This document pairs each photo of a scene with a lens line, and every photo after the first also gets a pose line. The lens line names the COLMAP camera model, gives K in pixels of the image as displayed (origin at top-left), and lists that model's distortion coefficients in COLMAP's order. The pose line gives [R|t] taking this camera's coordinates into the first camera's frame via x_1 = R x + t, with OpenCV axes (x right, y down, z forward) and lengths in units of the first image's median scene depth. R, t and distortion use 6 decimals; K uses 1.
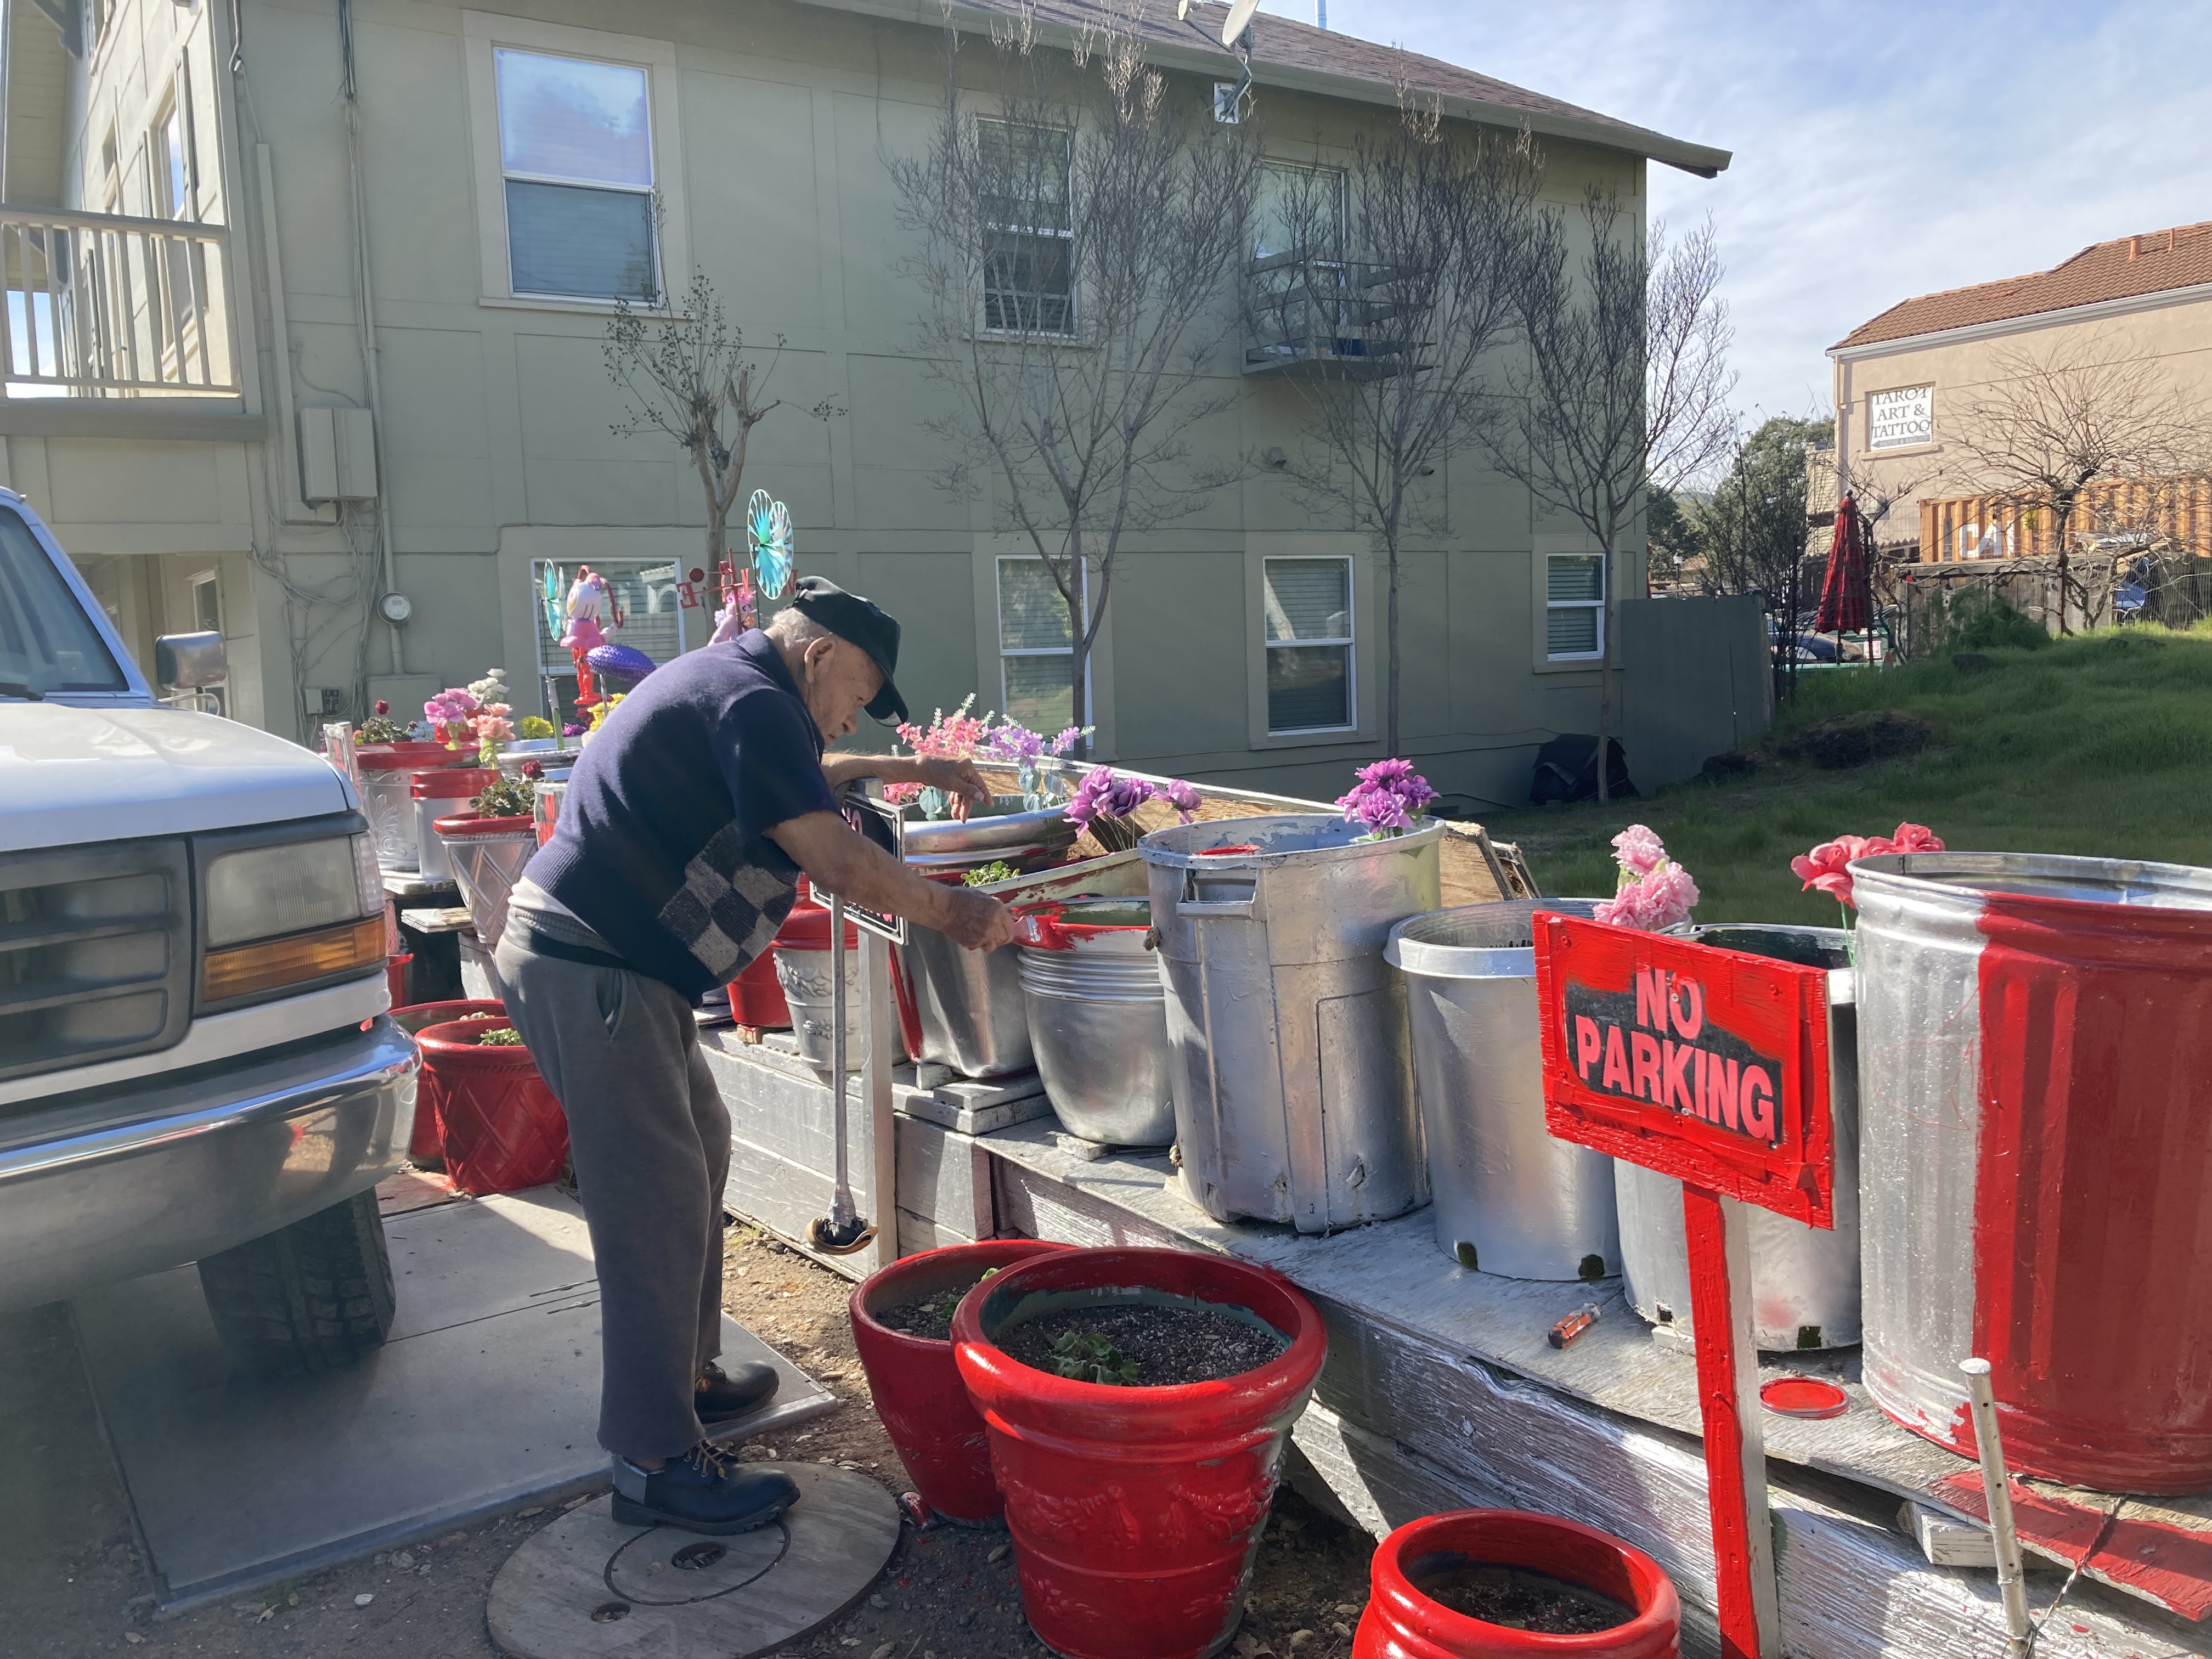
lens RADIAL K [[1822.6, 0, 1106.0], [0, 1822.6, 829.5], [0, 0, 1]] dist [0.024542, -0.007282]
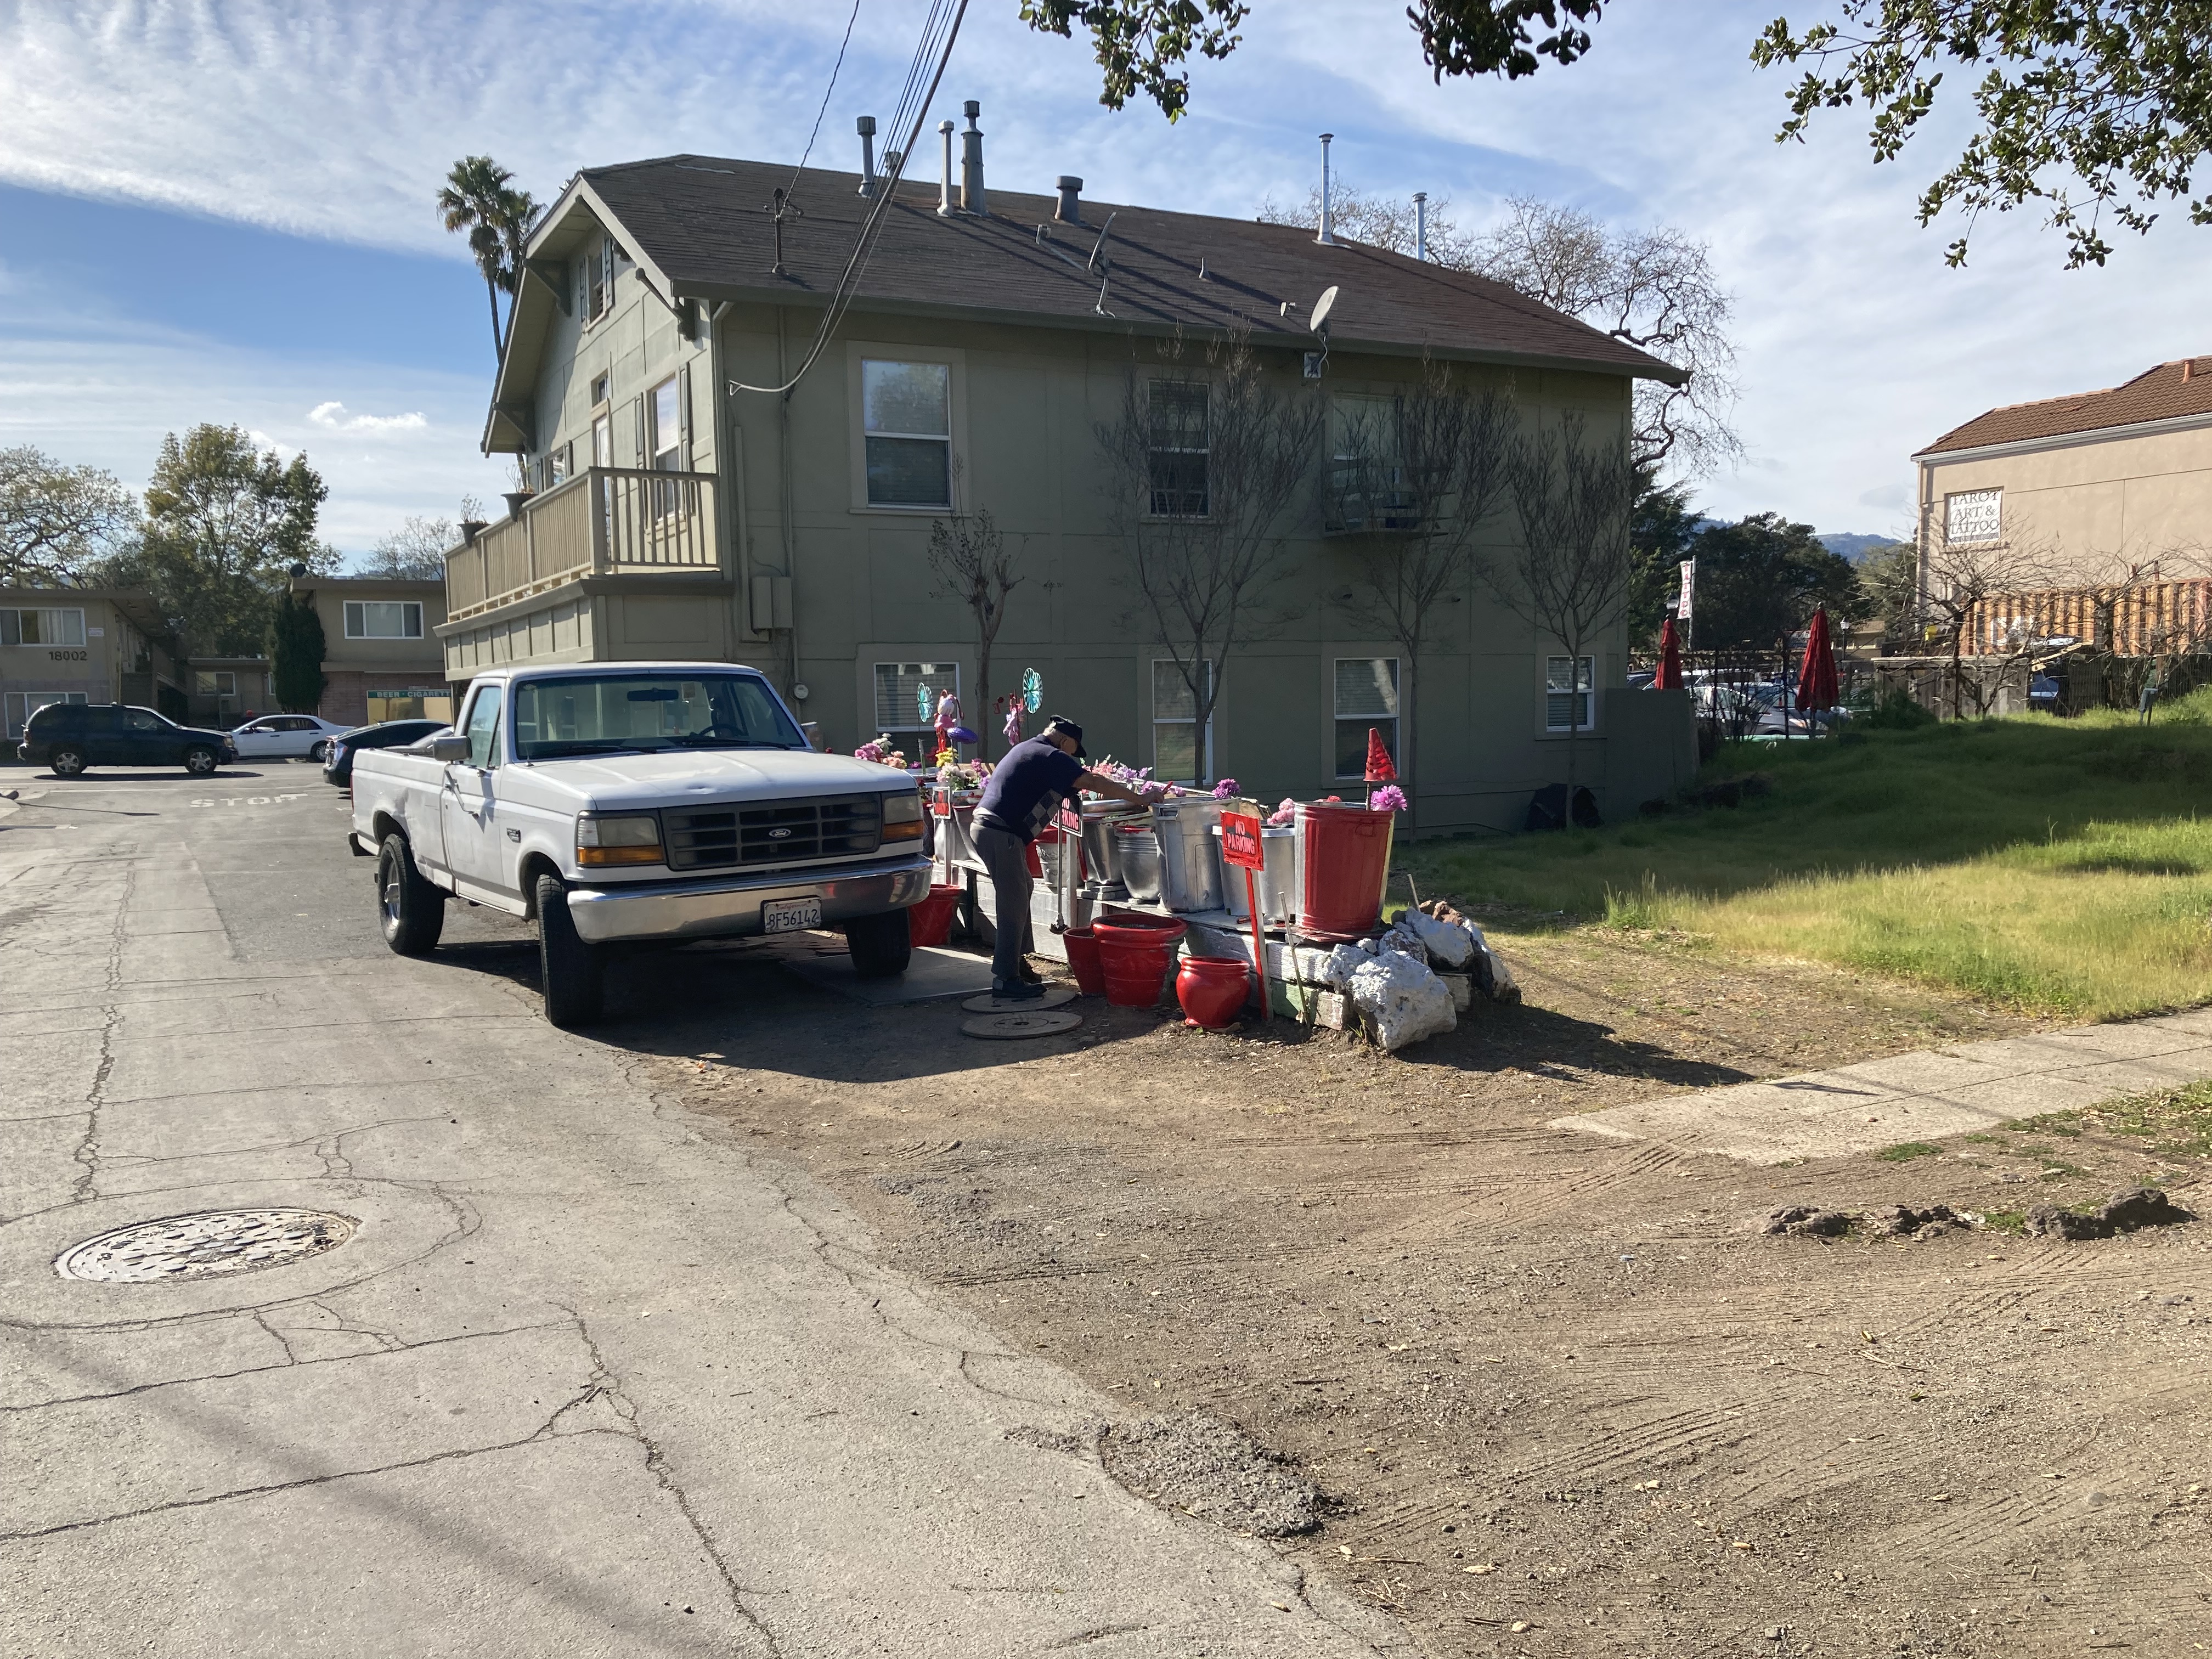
lens RADIAL K [[1822.6, 0, 1106.0], [0, 1822.6, 829.5], [0, 0, 1]] dist [0.024542, -0.007282]
pose [[0.994107, 0.027409, -0.104876, 0.081481], [-0.029883, 0.999309, -0.022086, 0.038023], [0.104199, 0.025090, 0.994240, -0.664063]]
